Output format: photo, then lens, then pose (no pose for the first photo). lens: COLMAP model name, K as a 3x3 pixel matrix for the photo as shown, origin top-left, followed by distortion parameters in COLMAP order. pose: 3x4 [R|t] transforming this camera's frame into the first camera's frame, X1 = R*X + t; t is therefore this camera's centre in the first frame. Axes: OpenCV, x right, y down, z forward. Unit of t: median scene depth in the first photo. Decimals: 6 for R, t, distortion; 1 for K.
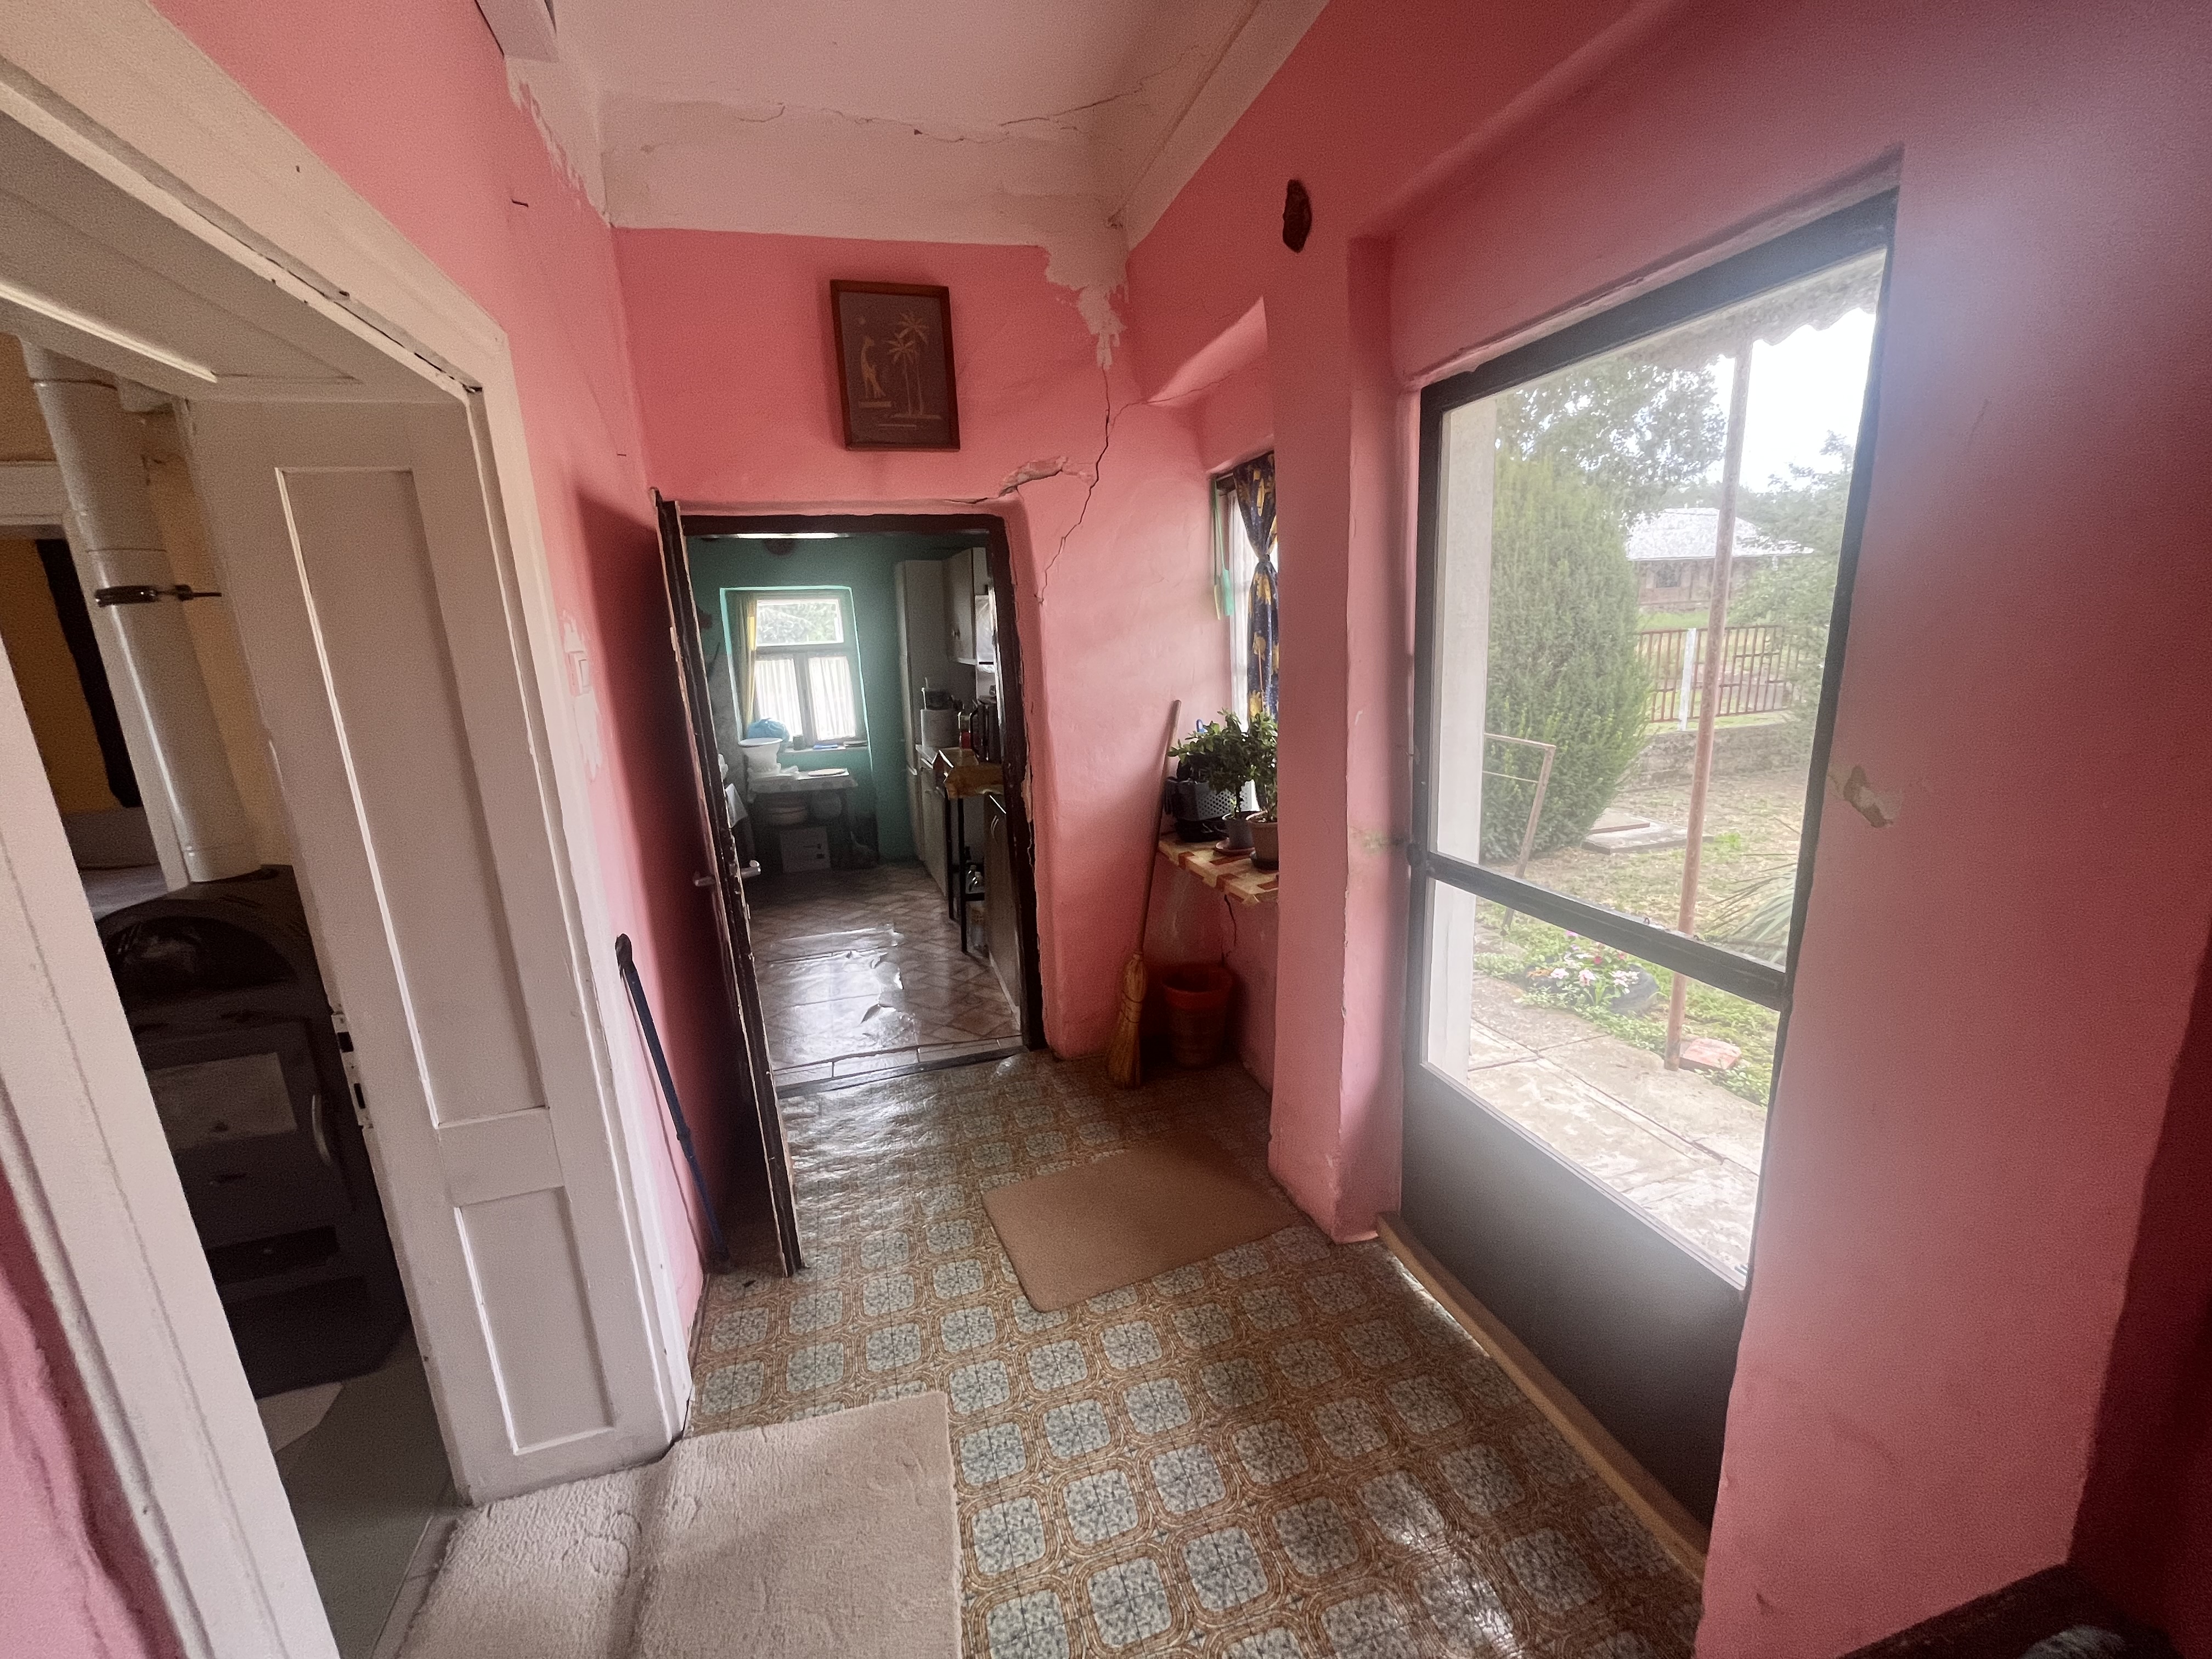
lens RADIAL K [[879.2, 0, 1111.1], [0, 879.2, 833.5], [0, 0, 1]] dist [-0.013081, 0.001473]
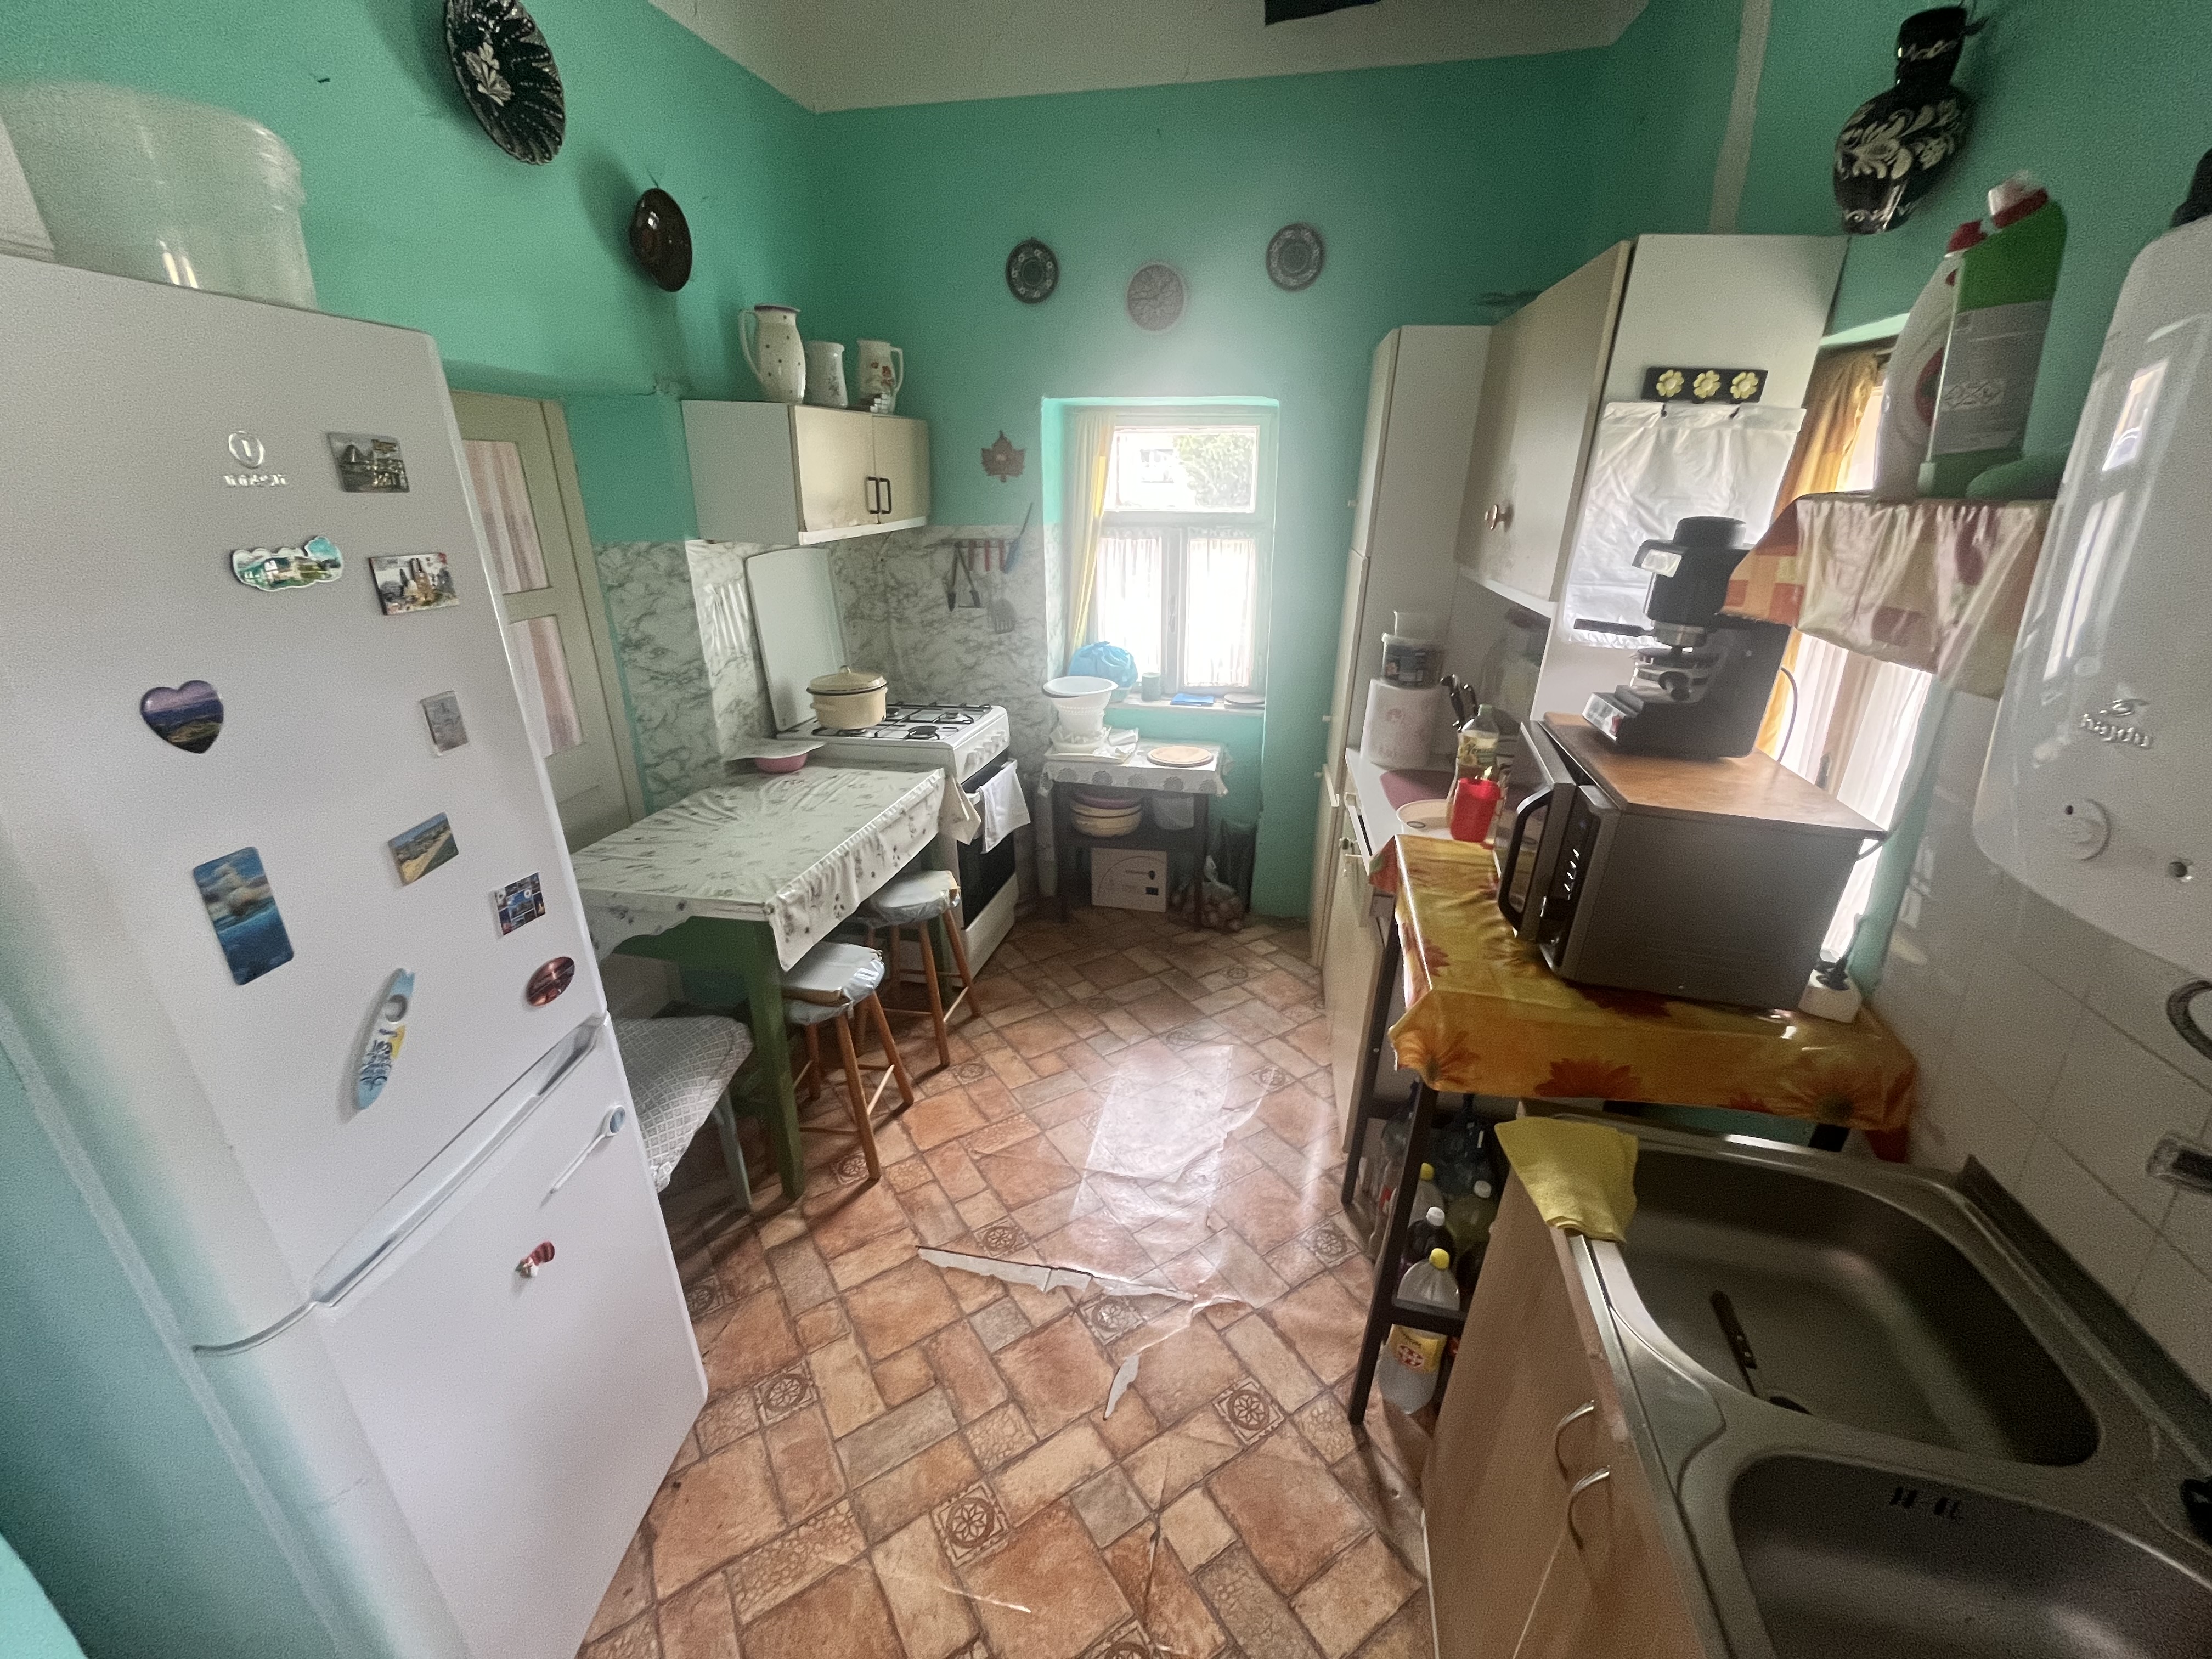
lens RADIAL K [[879.2, 0, 1098.8], [0, 879.2, 834.0], [0, 0, 1]] dist [-0.013081, 0.001473]
pose [[0.870762, 0.209363, -0.444905, -0.112209], [-0.136767, 0.972243, 0.189838, -0.121657], [0.472301, -0.104455, 0.875226, 0.488345]]
